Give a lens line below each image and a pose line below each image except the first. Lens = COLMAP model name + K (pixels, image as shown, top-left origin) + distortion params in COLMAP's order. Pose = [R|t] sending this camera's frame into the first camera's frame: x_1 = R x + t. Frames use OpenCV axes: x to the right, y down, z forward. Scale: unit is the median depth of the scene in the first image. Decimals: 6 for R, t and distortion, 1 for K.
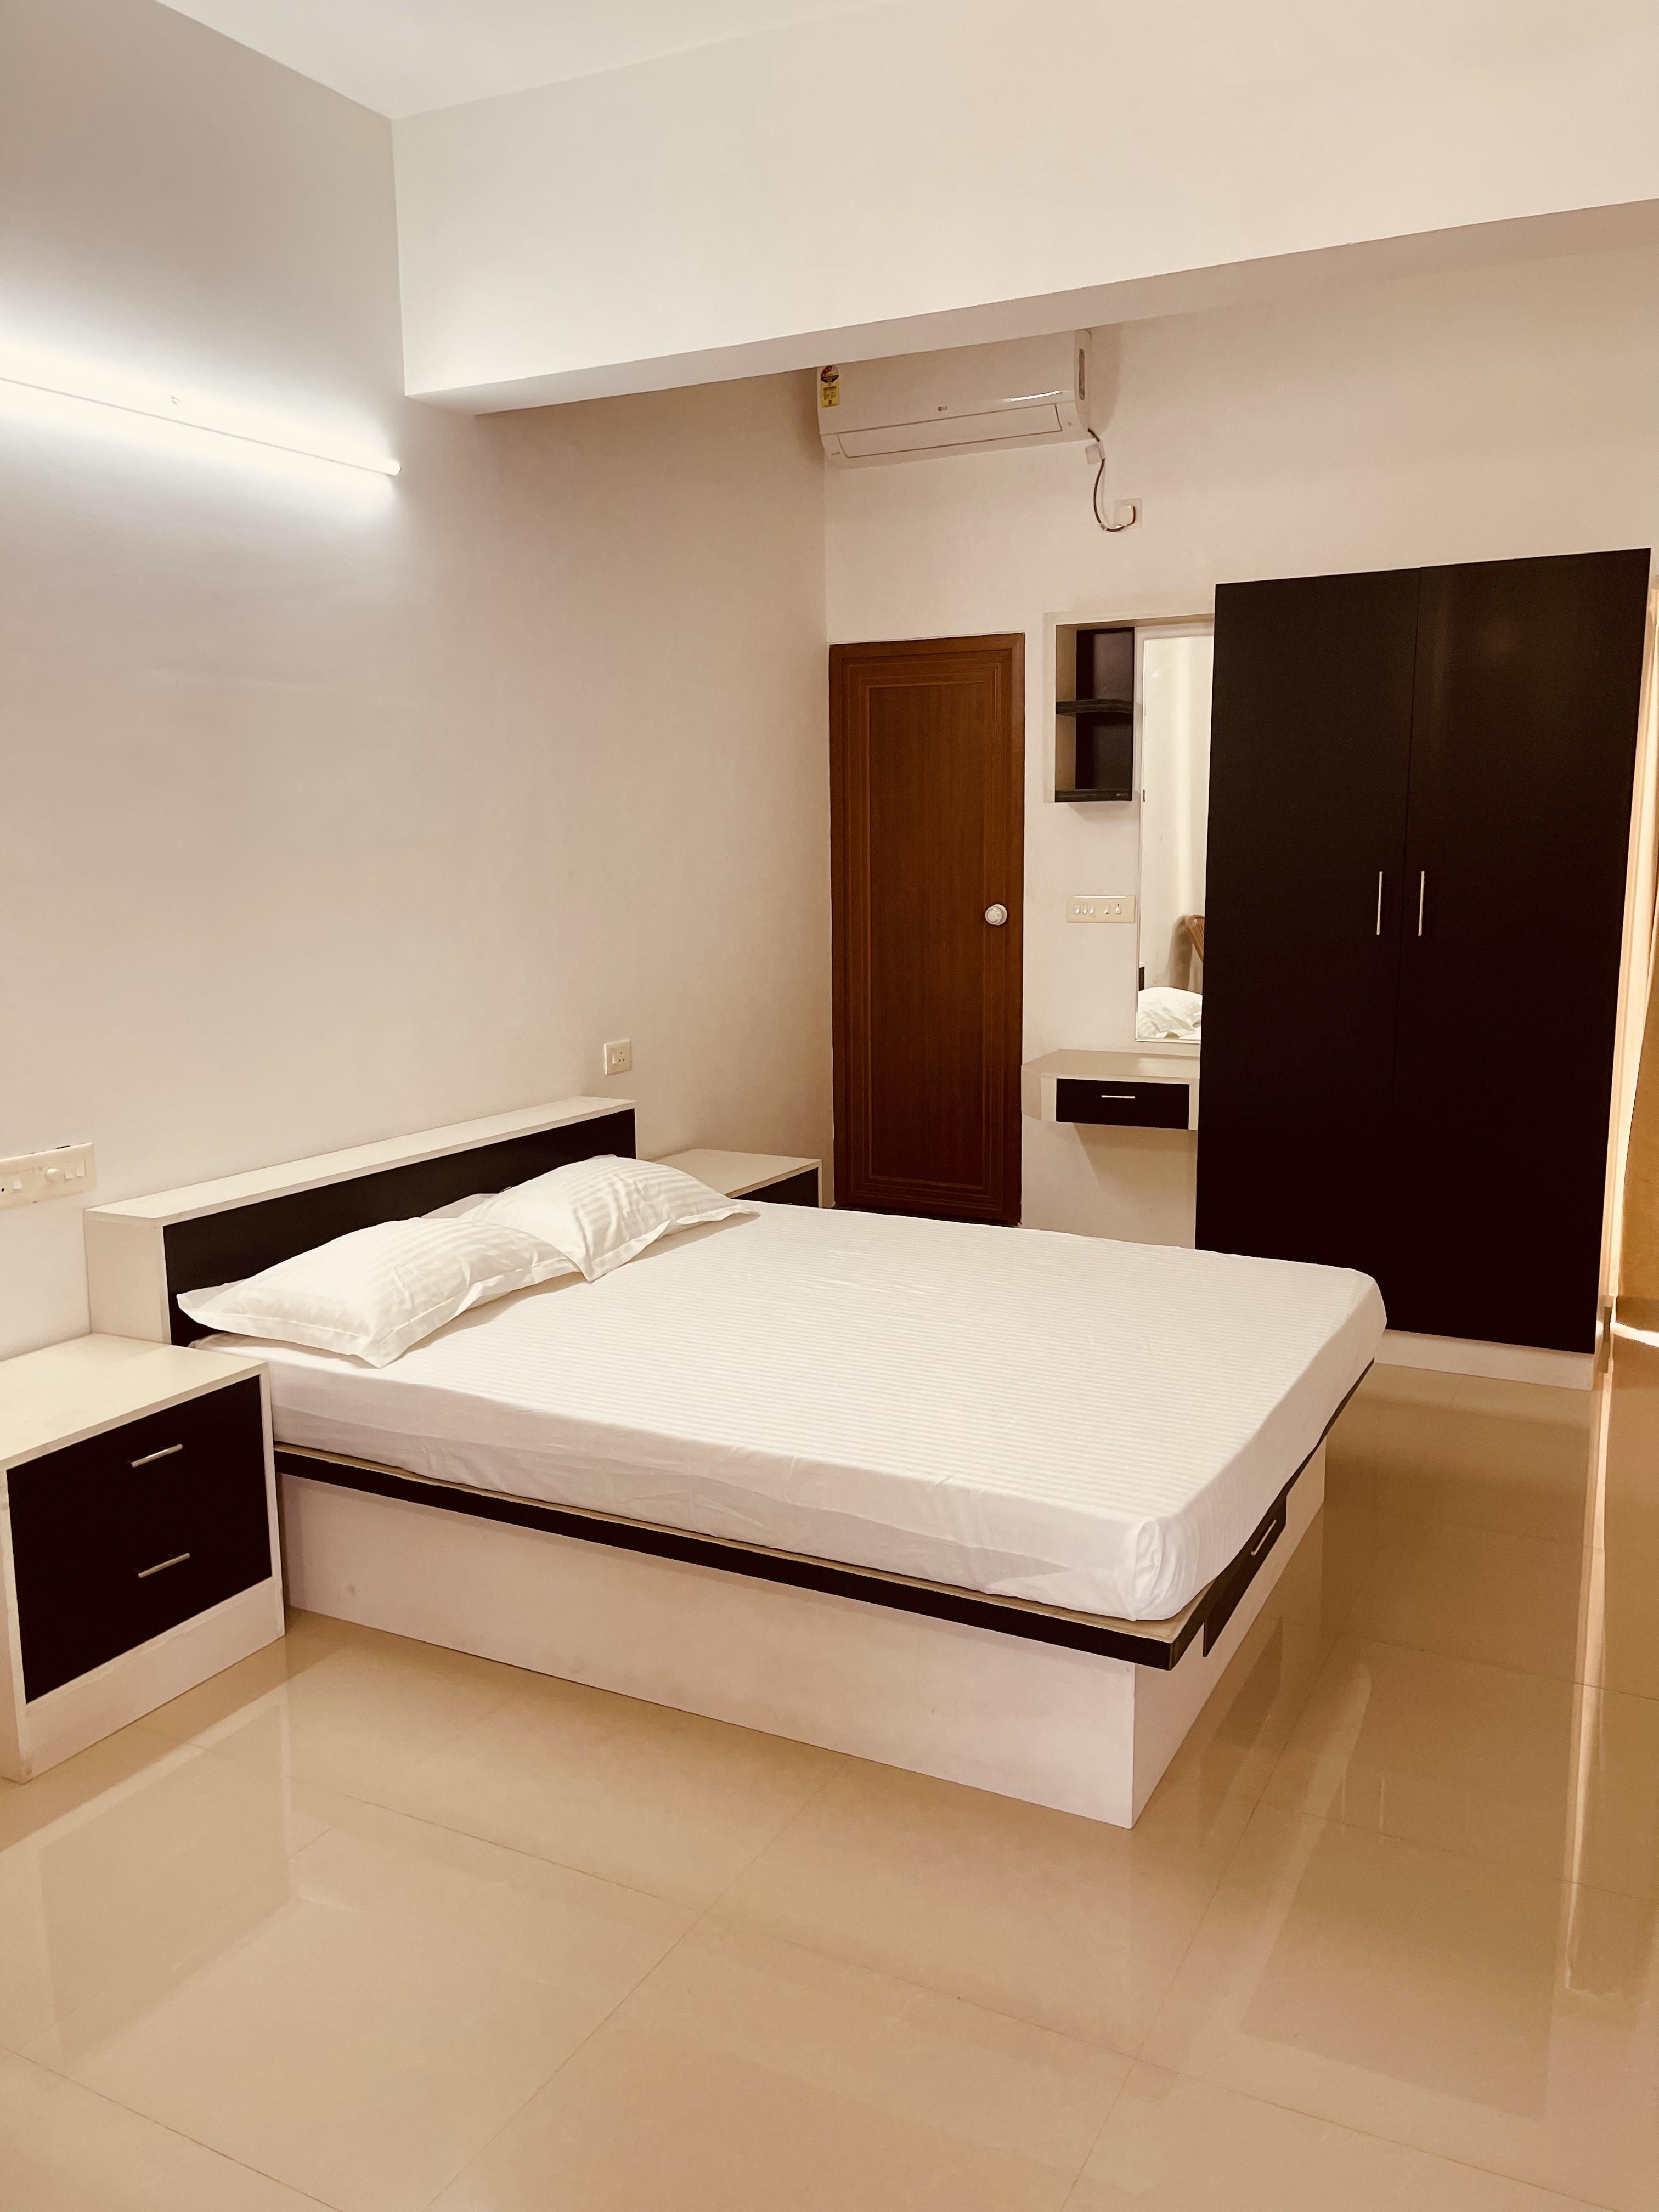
lens RADIAL K [[1642.1, 0, 877.9], [0, 1642.1, 1113.2], [0, 0, 1]] dist [0.004074, -0.003293]
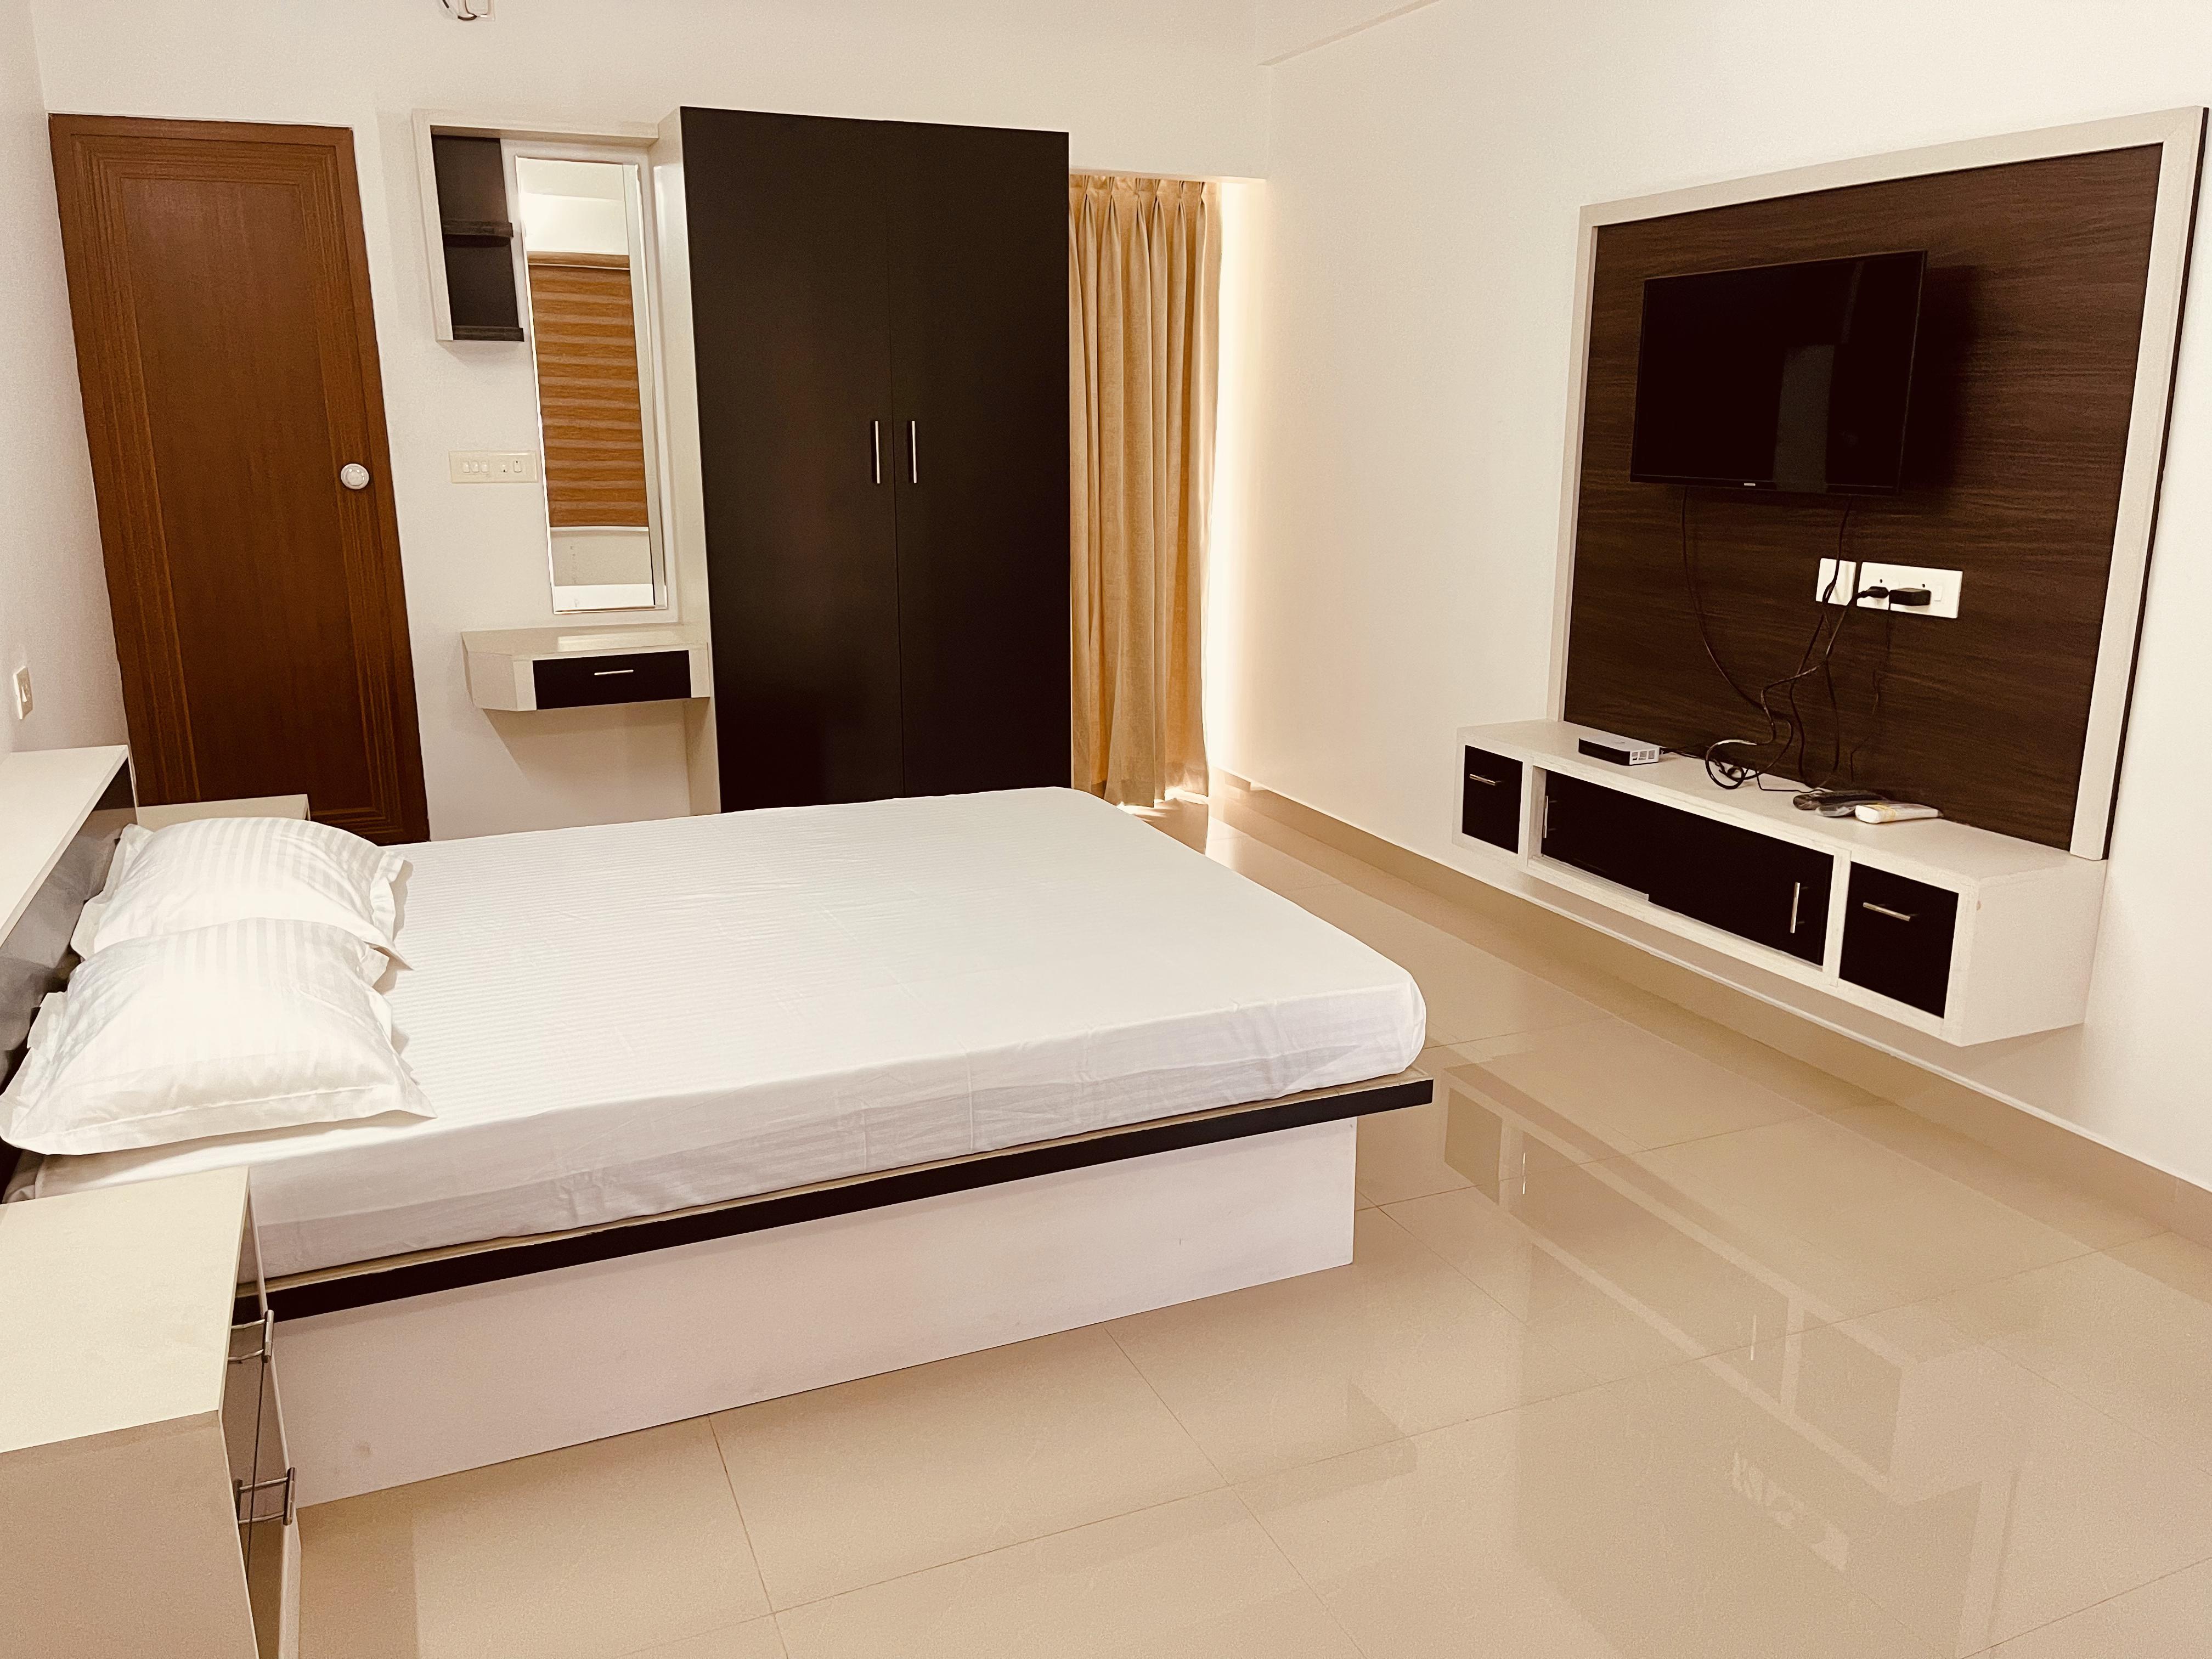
lens RADIAL K [[1642.1, 0, 1106.0], [0, 1642.1, 829.5], [0, 0, 1]] dist [0.004074, -0.003293]
pose [[0.641549, -0.181499, 0.745301, -0.558366], [0.116973, 0.983389, 0.138791, -0.027907], [-0.758111, -0.001861, 0.652123, 0.287598]]
